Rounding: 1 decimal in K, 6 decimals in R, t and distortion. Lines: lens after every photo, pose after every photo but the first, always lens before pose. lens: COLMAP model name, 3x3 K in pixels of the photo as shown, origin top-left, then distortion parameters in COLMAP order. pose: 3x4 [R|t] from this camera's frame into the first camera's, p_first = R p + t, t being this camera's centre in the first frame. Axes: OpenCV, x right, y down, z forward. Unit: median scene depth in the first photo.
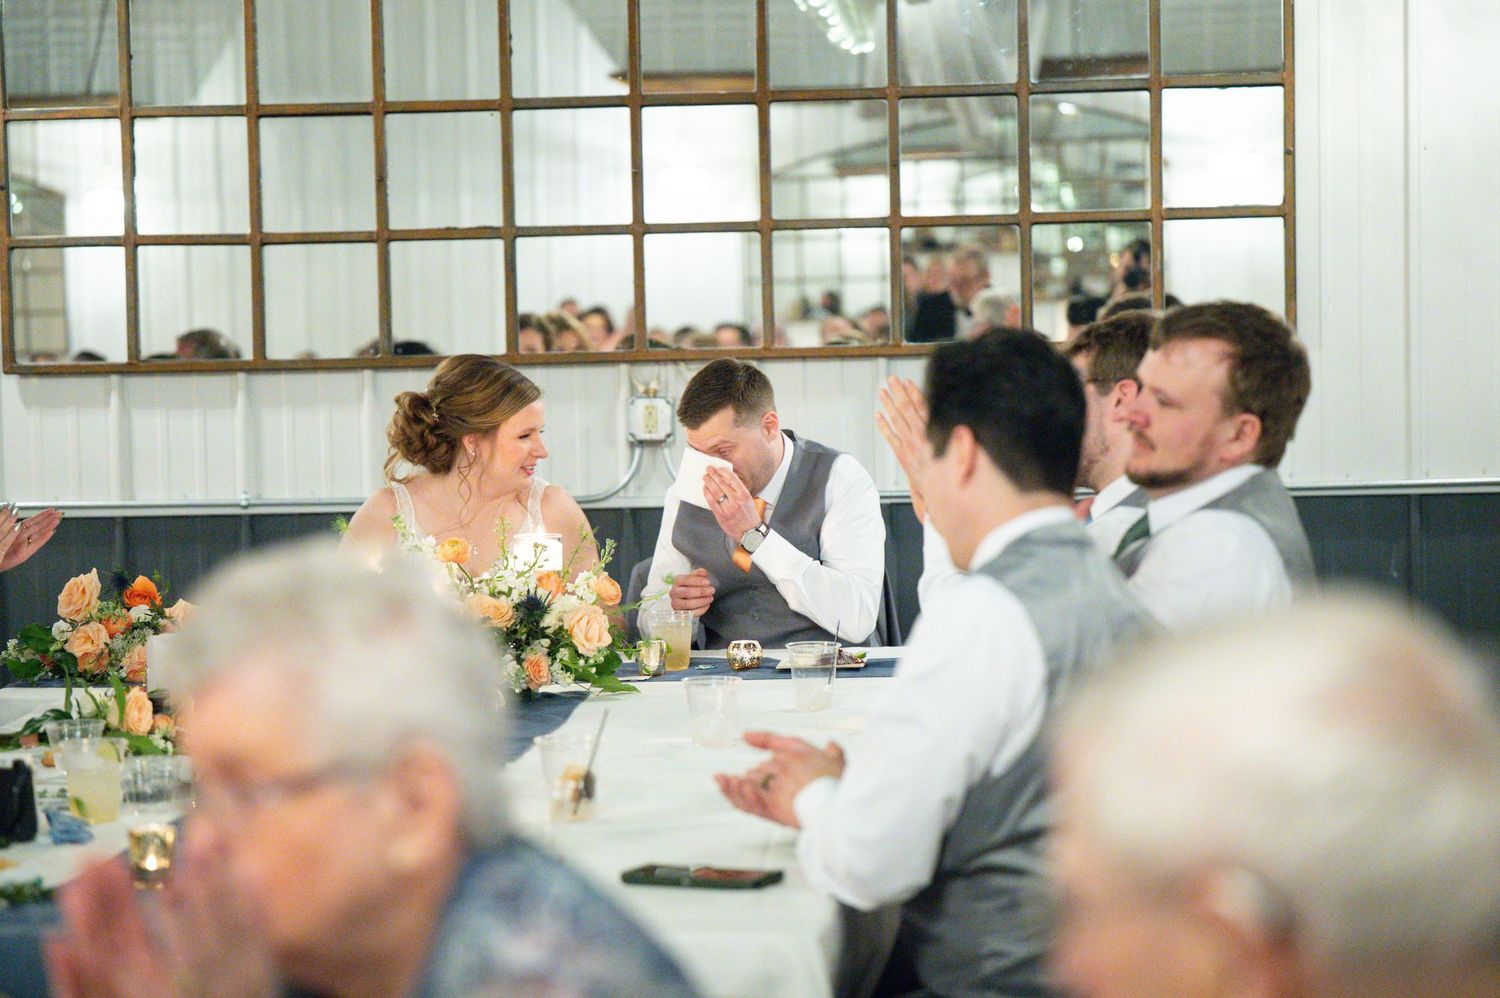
lens RADIAL K [[3731.7, 0, 750.0], [0, 3731.7, 499.0], [0, 0, 1]] dist [0.135198, 0.296445]
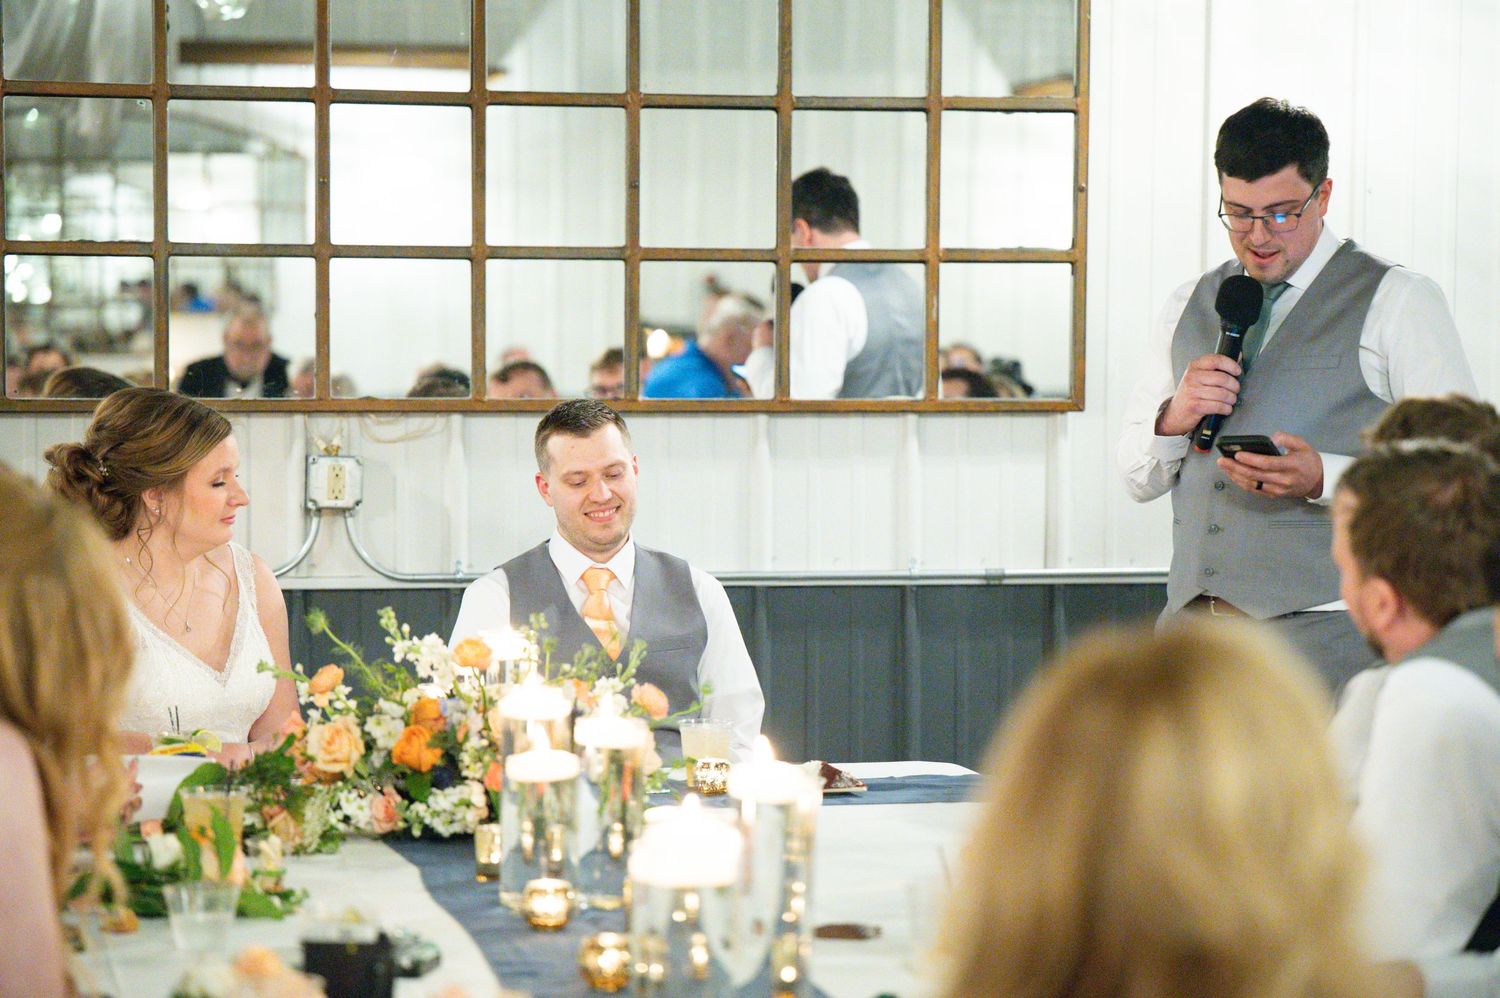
lens RADIAL K [[4285.6, 0, 750.0], [0, 4285.6, 499.0], [0, 0, 1]] dist [0.399659, -0.197582]
pose [[0.957040, 0.015753, 0.289527, -0.213521], [-0.011923, 0.999817, -0.014989, -0.004564], [-0.289710, 0.010893, 0.957053, 0.064431]]
